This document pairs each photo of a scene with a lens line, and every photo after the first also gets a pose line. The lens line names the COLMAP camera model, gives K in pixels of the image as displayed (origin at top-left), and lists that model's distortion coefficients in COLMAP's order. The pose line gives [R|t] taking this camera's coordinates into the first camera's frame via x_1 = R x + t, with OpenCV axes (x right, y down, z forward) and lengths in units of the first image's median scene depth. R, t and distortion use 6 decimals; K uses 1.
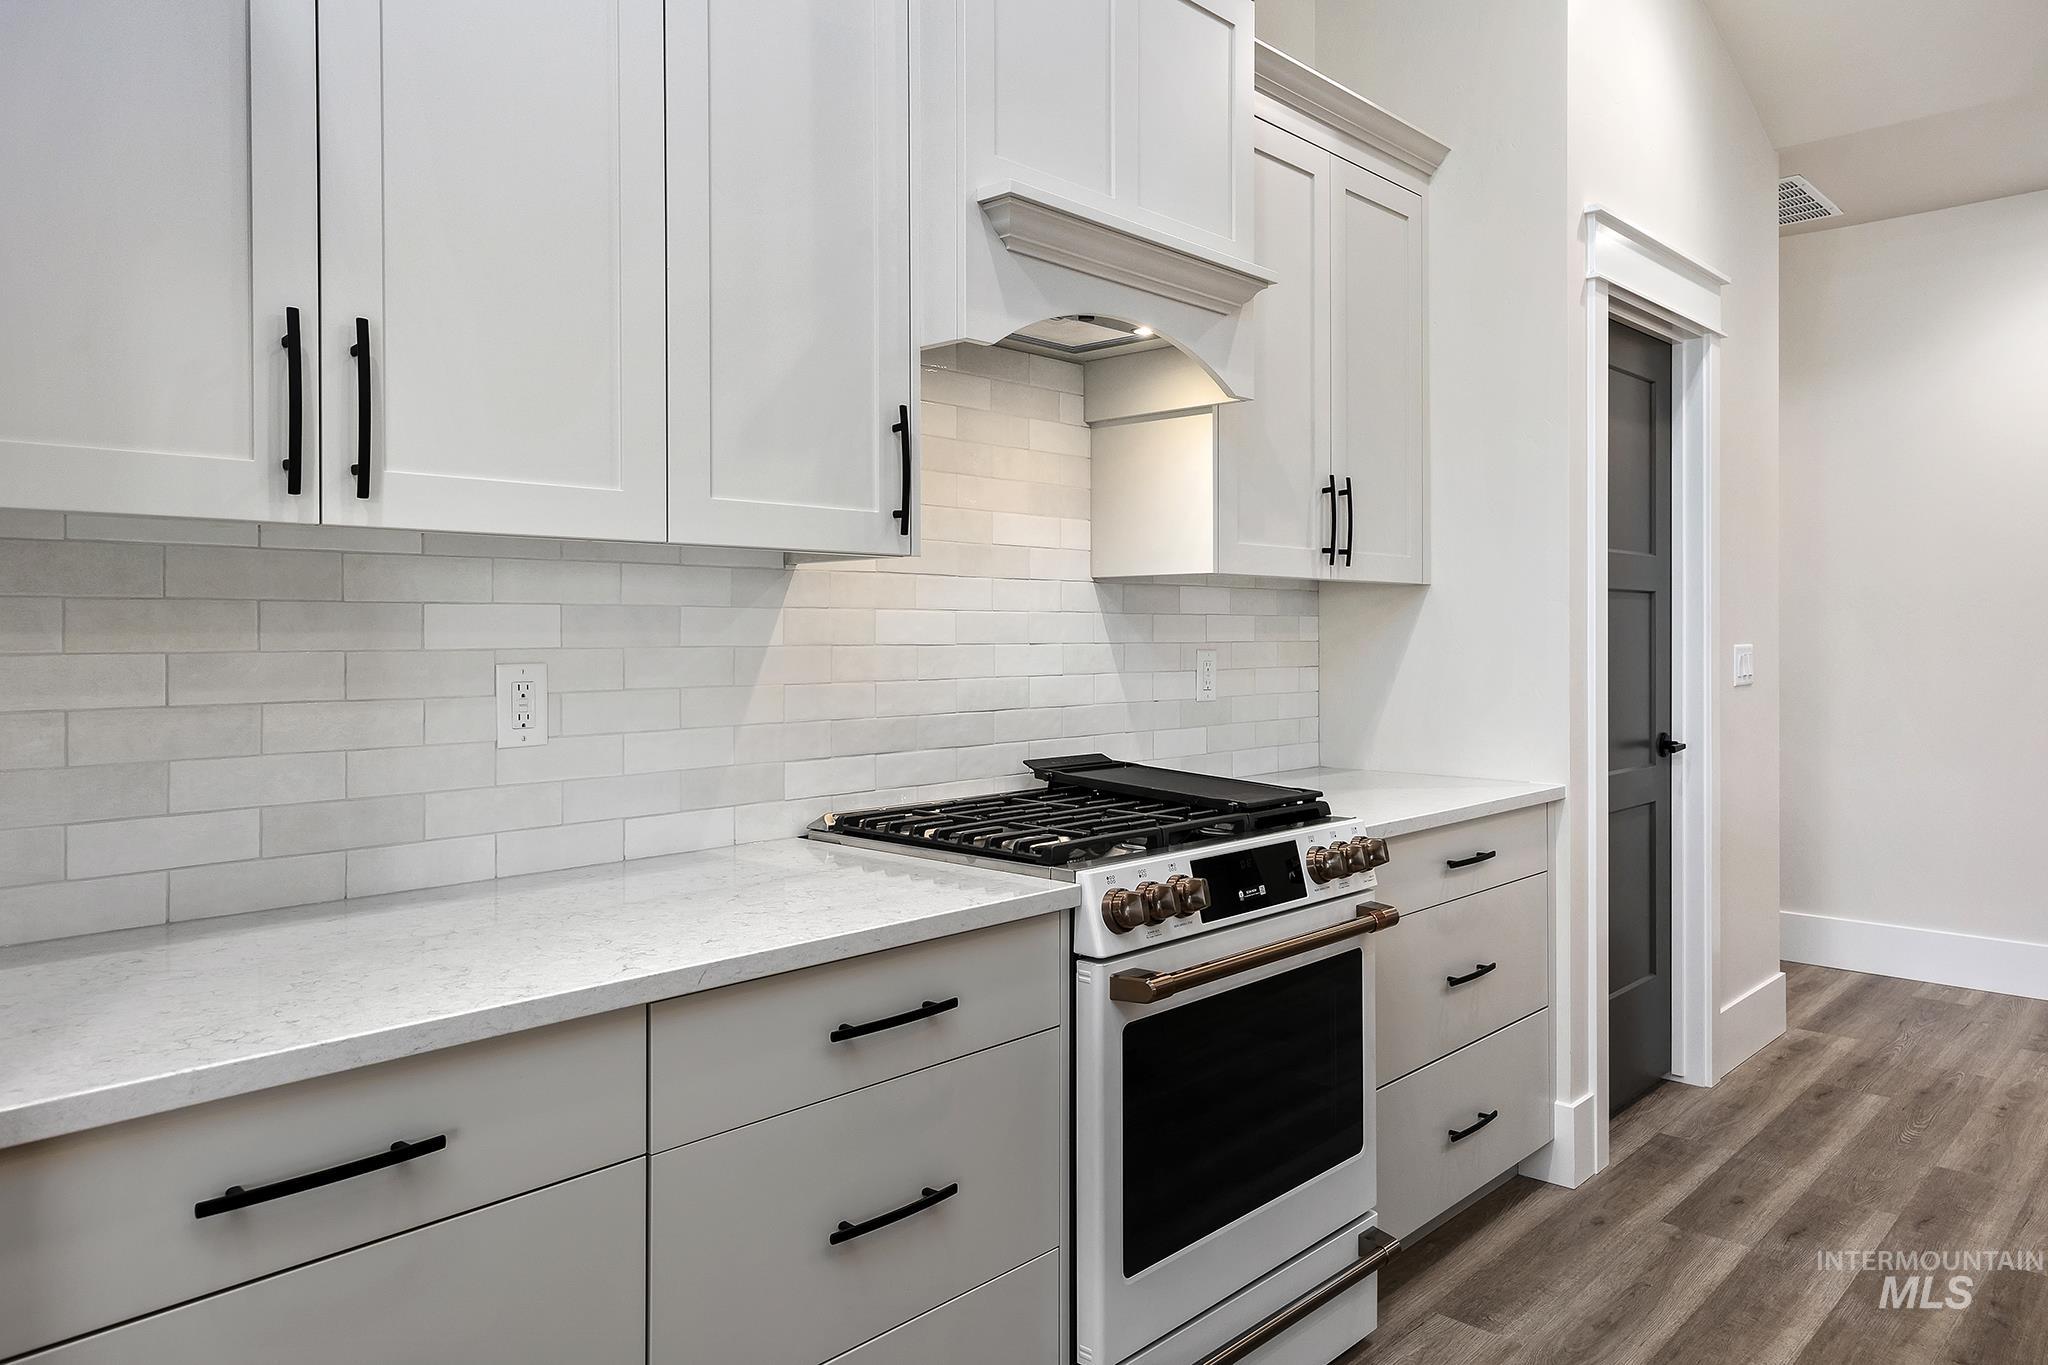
lens RADIAL K [[1360.9, 0, 1050.0], [0, 1360.9, 623.5], [0, 0, 1]] dist [0.001715, 0.002570]
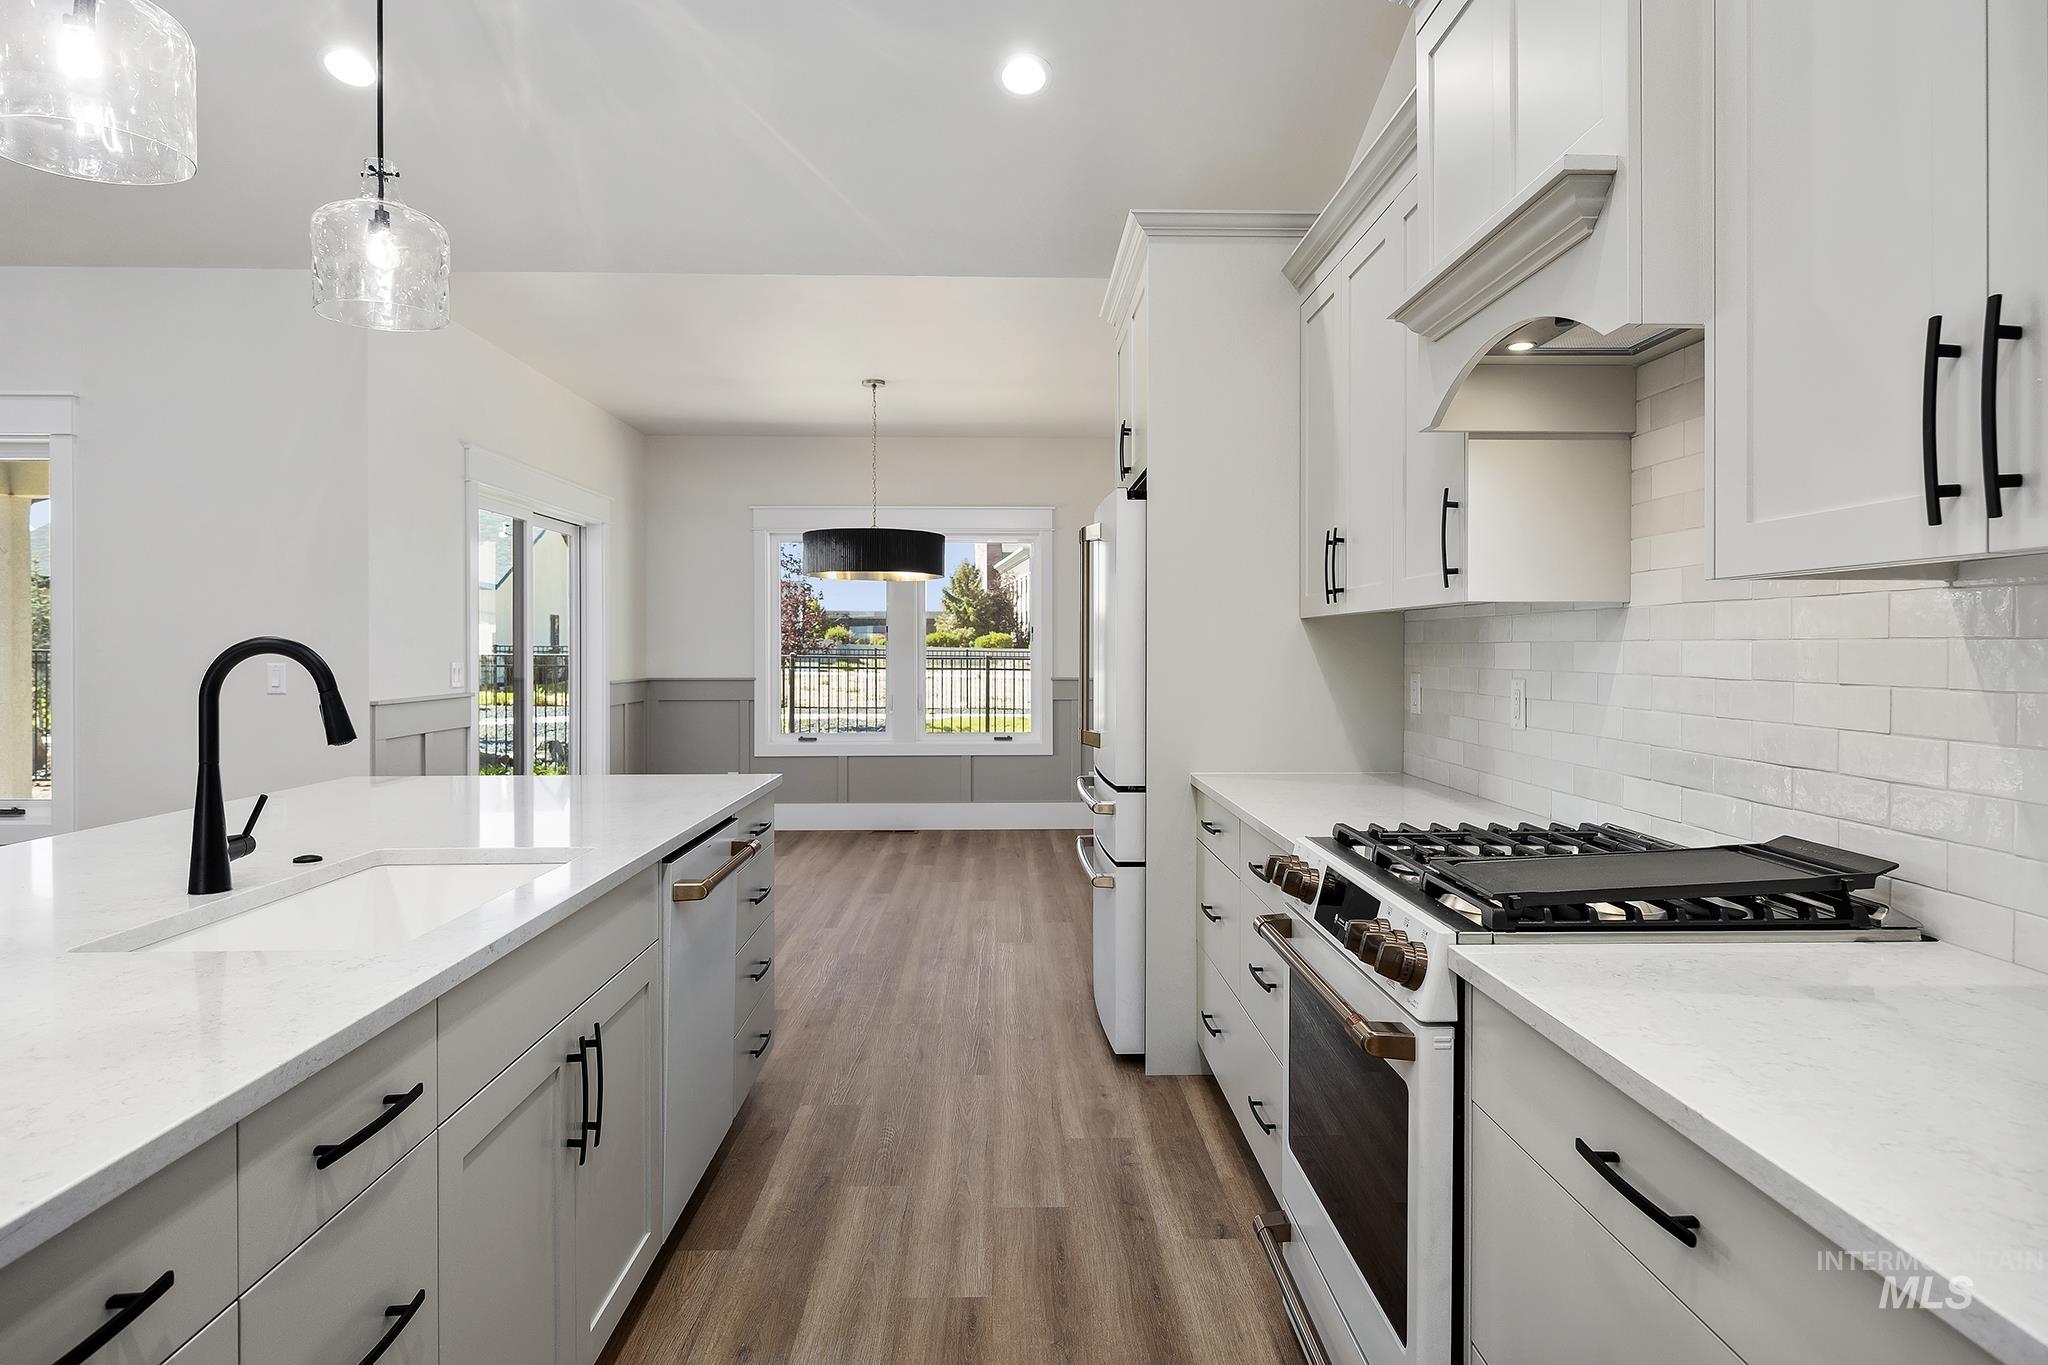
lens RADIAL K [[1196.4, 0, 1047.5], [0, 1196.4, 650.6], [0, 0, 1]] dist [-0.004248, -0.006463]
pose [[-0.707270, 0.002858, -0.706938, 0.856630], [0.002674, 0.999995, 0.001368, -0.006038], [0.706939, -0.000923, -0.707274, 1.355787]]
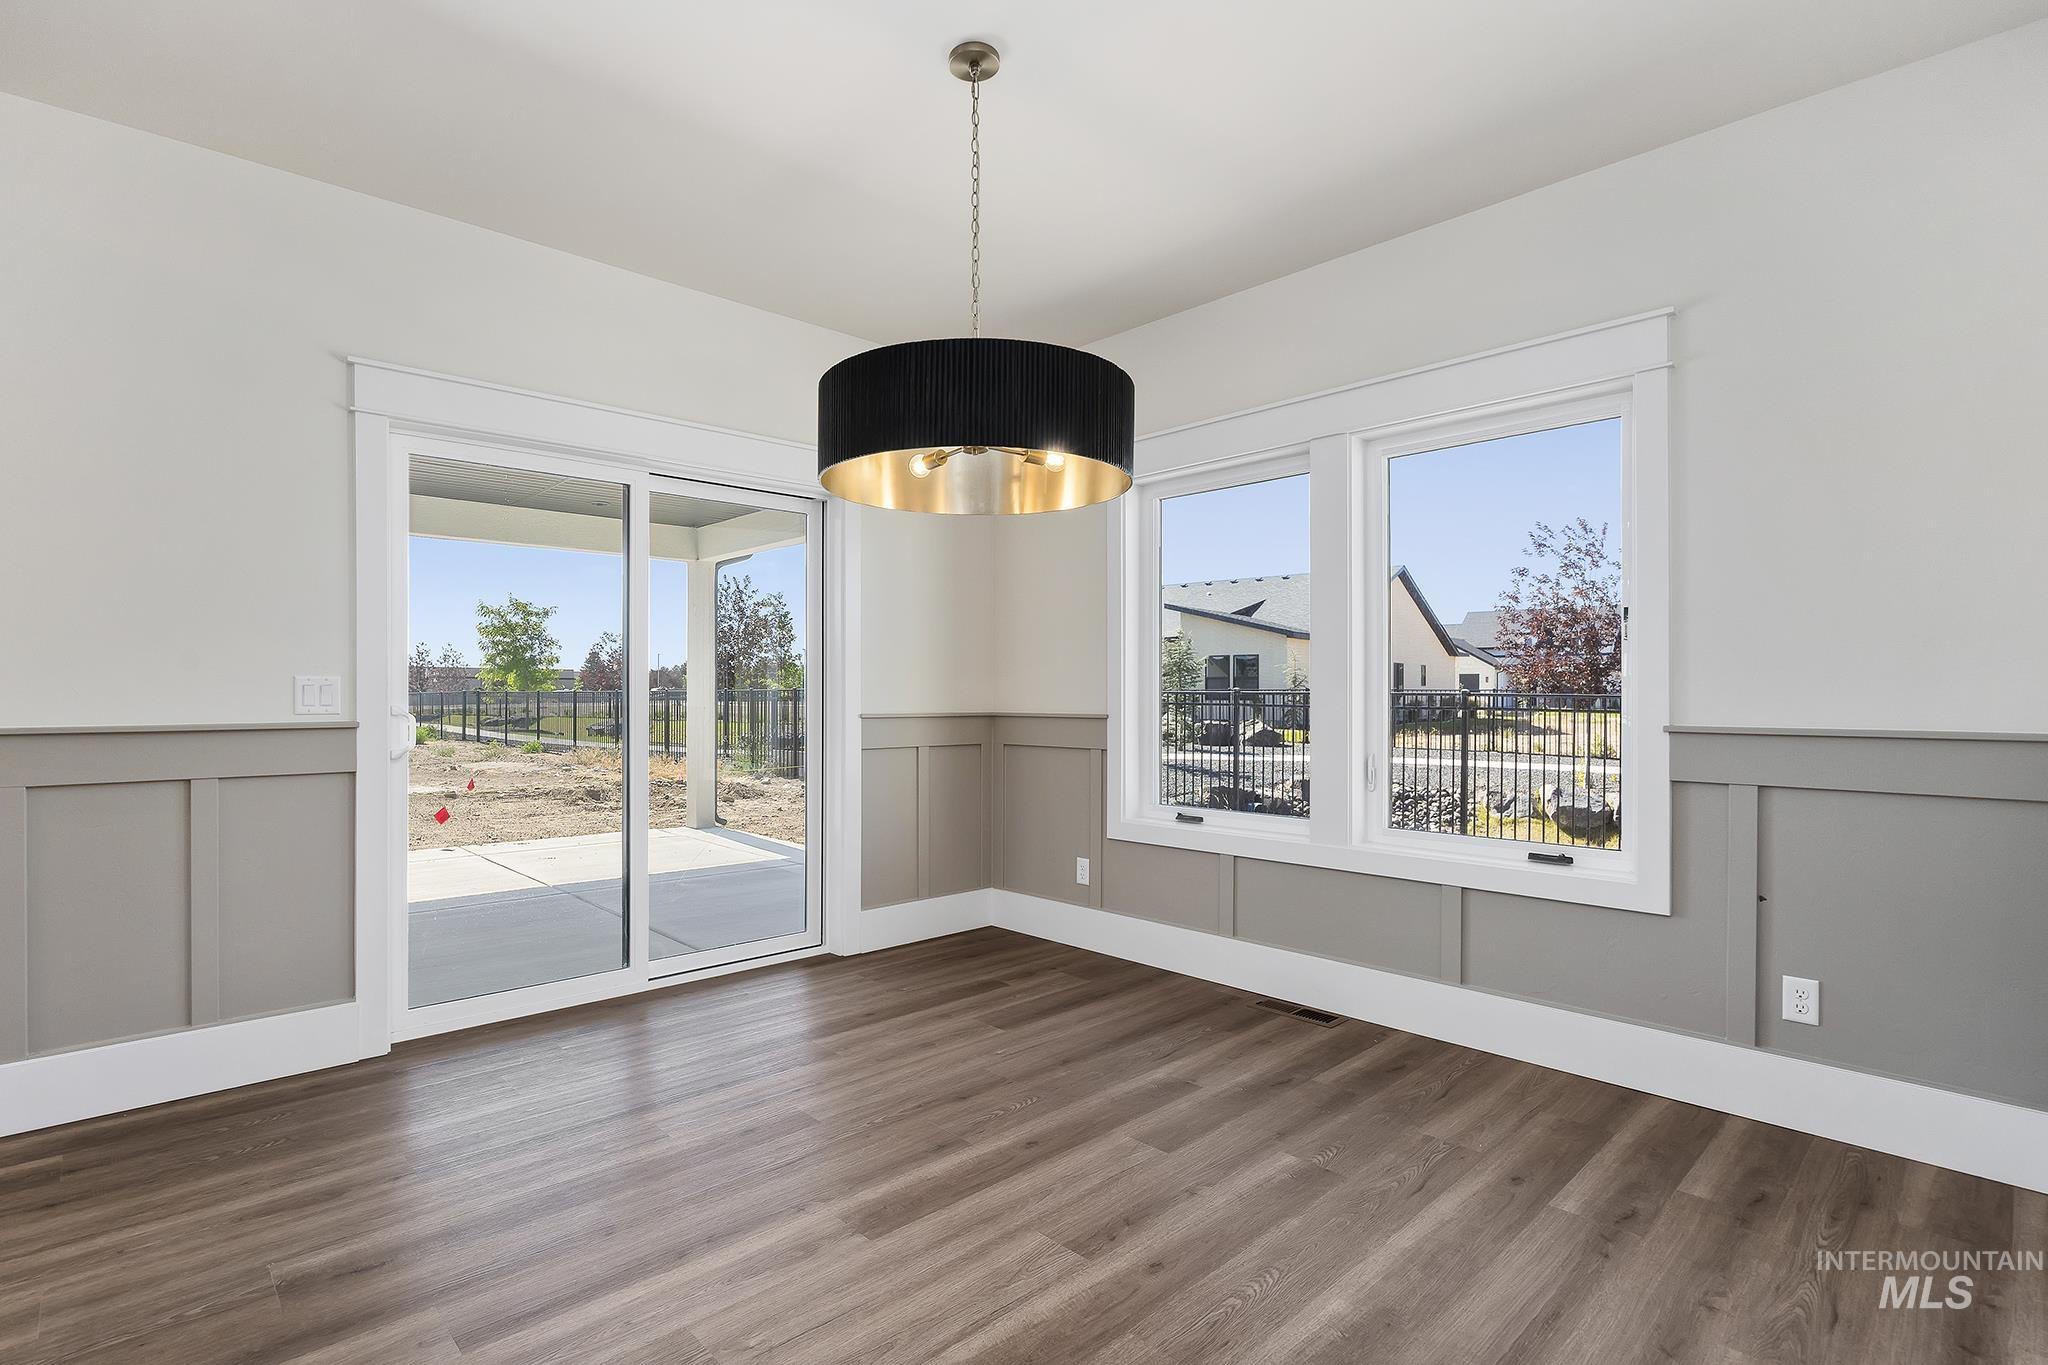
lens RADIAL K [[957.4, 0, 1033.7], [0, 957.4, 699.9], [0, 0, 1]] dist [-0.008147, -0.000747]
pose [[-0.998599, -0.001803, 0.052885, -0.935480], [-0.001700, 0.999997, 0.002007, 0.045410], [-0.052889, 0.001914, -0.998599, 0.079709]]
